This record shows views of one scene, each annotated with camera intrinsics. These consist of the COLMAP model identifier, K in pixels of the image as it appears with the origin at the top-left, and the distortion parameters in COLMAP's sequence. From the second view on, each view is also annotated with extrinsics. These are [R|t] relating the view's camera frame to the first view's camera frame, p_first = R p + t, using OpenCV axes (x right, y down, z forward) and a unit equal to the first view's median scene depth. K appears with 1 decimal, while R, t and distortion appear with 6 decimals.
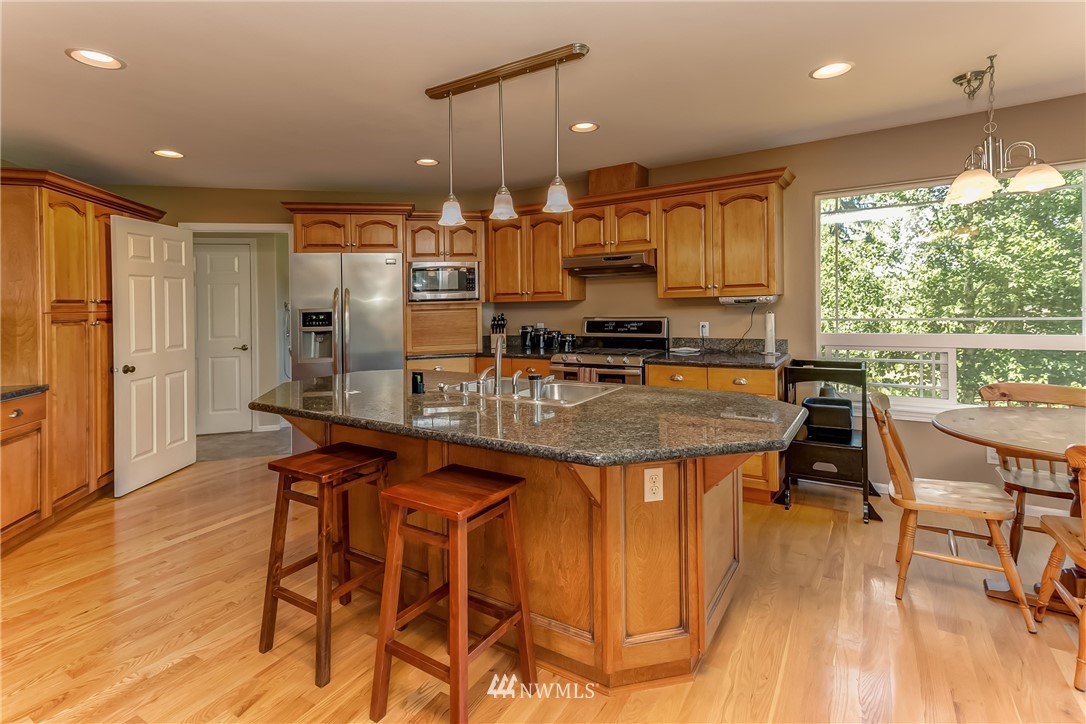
lens RADIAL K [[528.7, 0, 542.8], [0, 528.7, 298.1], [0, 0, 1]] dist [0.003398, 0.000470]
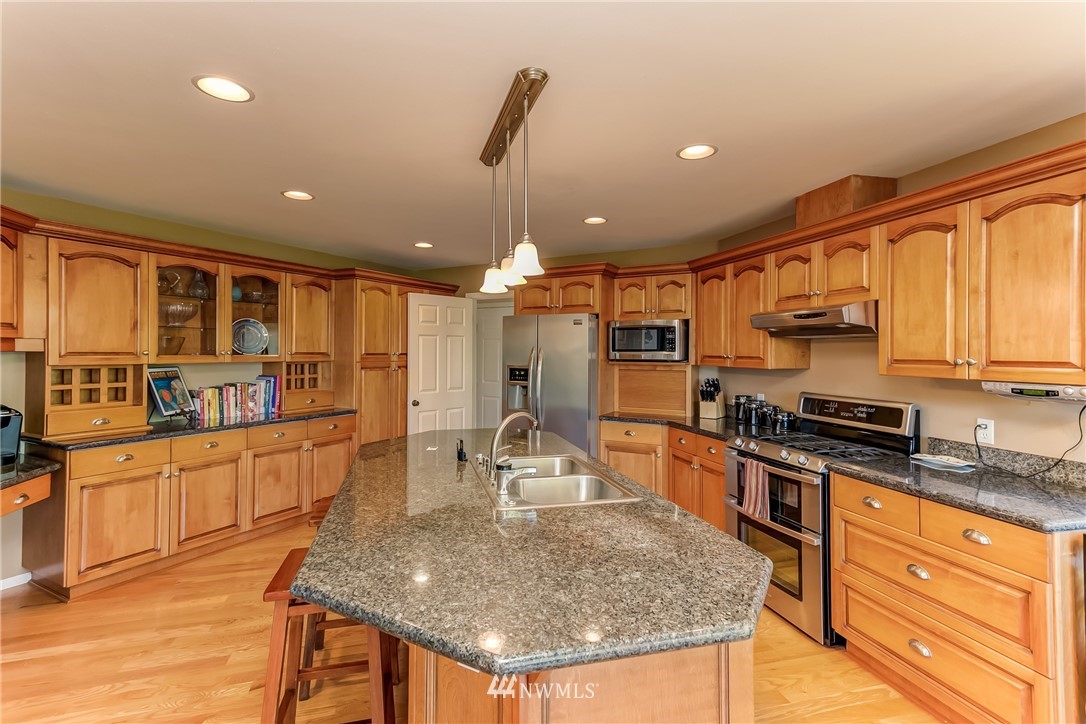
lens RADIAL K [[512.0, 0, 543.2], [0, 512.0, 339.0], [0, 0, 1]] dist [0.023041, 0.000193]
pose [[0.723938, 0.013411, -0.689735, 0.358720], [-0.016933, 0.999855, 0.001668, -0.038513], [0.689657, 0.010472, 0.724060, 0.242071]]
